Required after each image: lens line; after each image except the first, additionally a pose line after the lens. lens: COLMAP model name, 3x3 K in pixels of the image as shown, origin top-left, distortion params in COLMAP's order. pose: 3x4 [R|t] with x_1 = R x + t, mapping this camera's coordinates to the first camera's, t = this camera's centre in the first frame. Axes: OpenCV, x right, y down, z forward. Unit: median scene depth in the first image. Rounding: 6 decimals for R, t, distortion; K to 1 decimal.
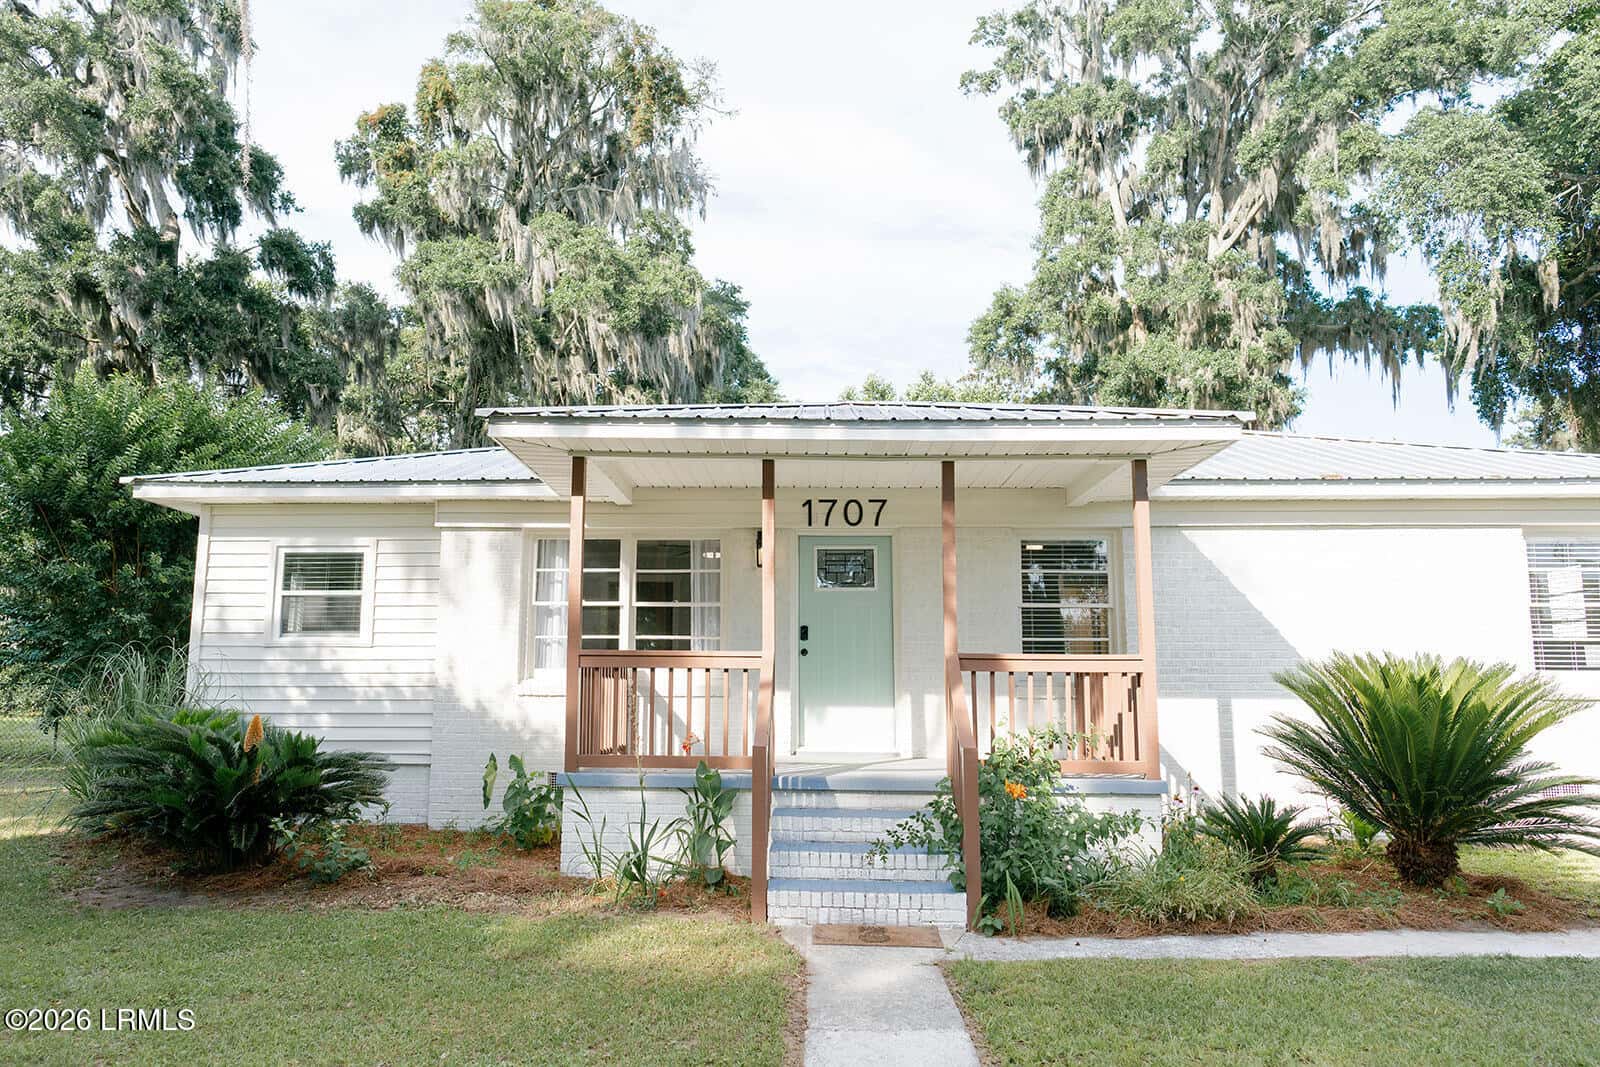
lens RADIAL K [[1113.8, 0, 763.3], [0, 1113.8, 527.3], [0, 0, 1]] dist [-0.006221, 0.003582]
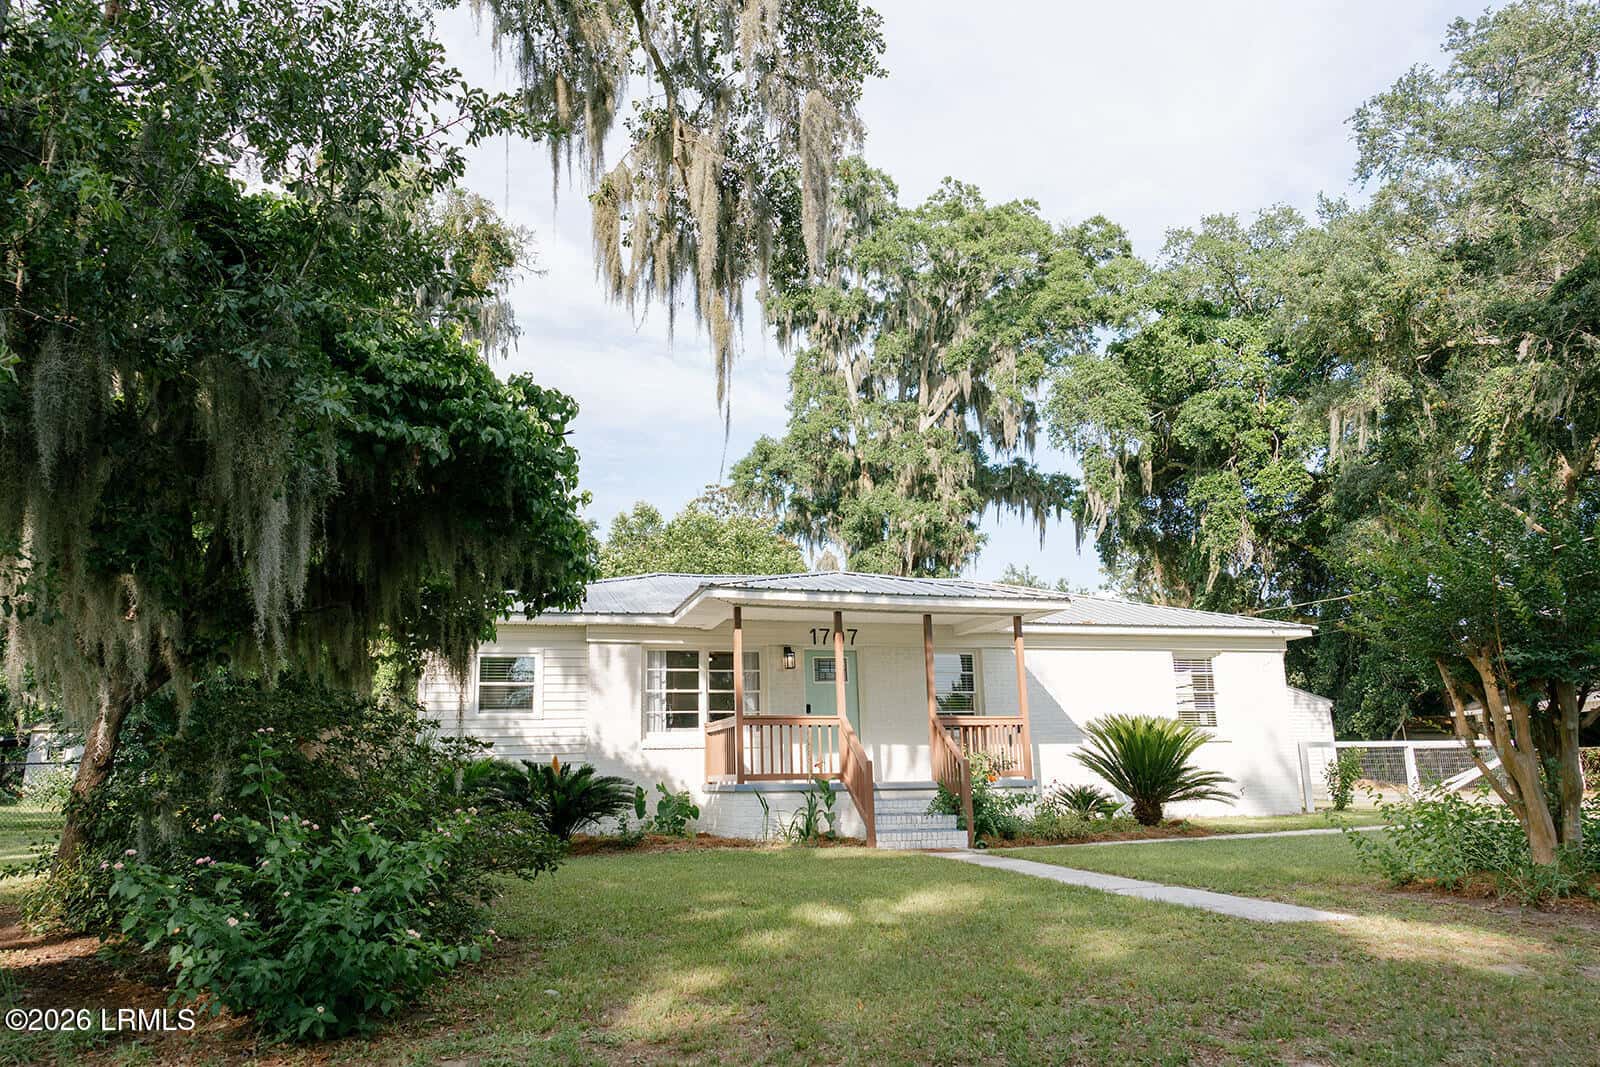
lens RADIAL K [[1113.8, 0, 783.4], [0, 1113.8, 509.9], [0, 0, 1]] dist [-0.006221, 0.003582]
pose [[0.947264, 0.052320, 0.316156, -0.185070], [-0.019339, 0.994117, -0.106572, -0.007722], [-0.319872, 0.094838, 0.942702, -0.200188]]
